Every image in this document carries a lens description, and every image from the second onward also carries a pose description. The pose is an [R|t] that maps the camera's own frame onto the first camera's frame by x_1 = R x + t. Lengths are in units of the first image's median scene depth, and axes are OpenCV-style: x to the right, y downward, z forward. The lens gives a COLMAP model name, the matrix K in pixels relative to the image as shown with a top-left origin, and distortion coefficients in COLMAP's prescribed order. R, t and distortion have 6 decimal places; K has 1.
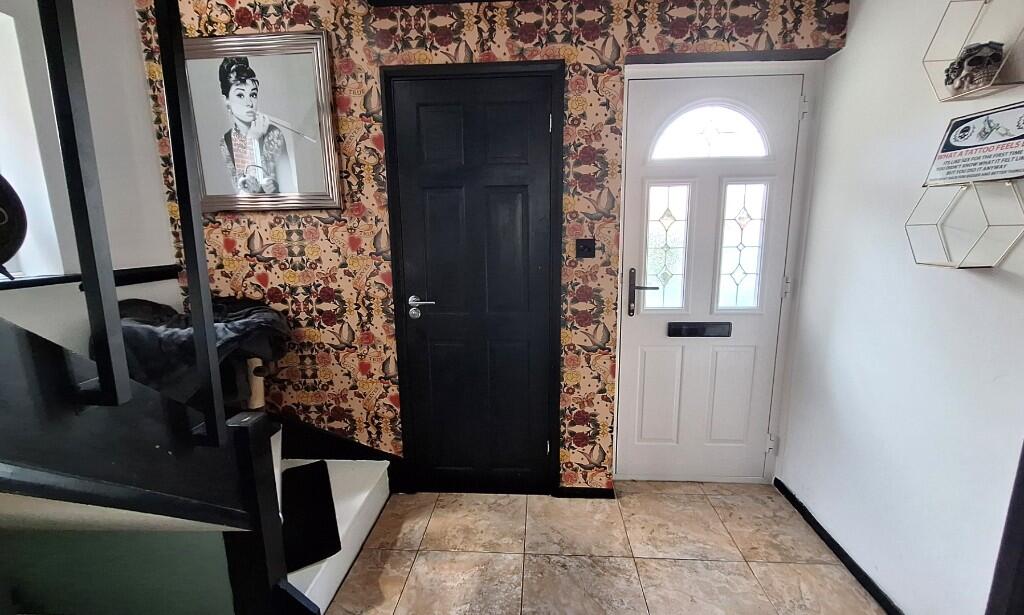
lens RADIAL K [[442.5, 0, 513.6], [0, 442.5, 308.0], [0, 0, 1]] dist [0.001524, 0.000101]
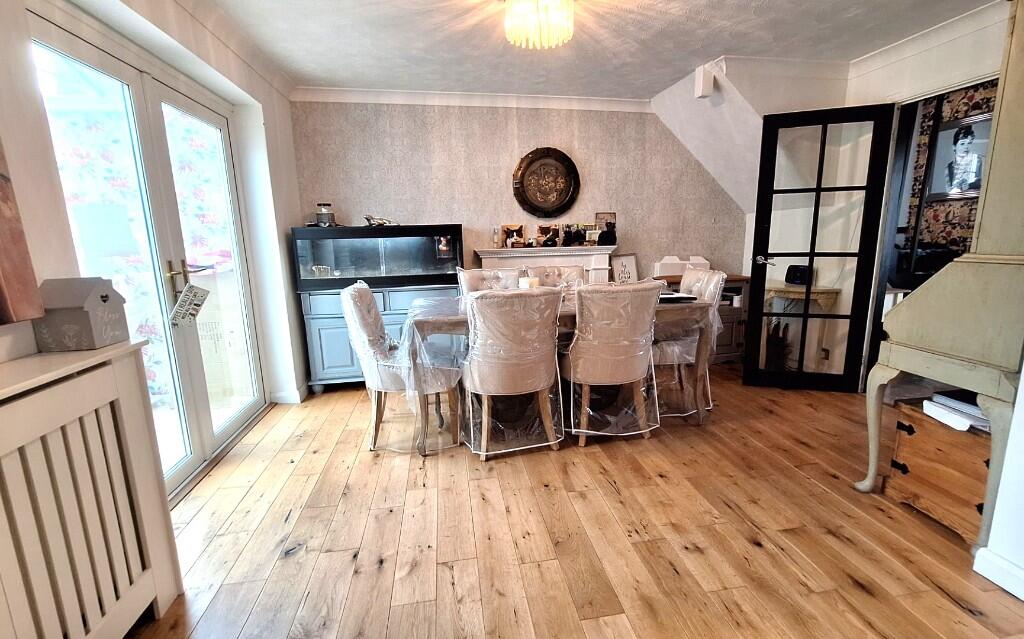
lens RADIAL K [[448.9, 0, 511.6], [0, 448.9, 319.5], [0, 0, 1]] dist [0.001335, 0.000145]
pose [[0.204345, 0.194504, -0.959381, 1.080165], [-0.159935, 0.973525, 0.163306, 0.303557], [0.965745, 0.120068, 0.230044, -1.363716]]
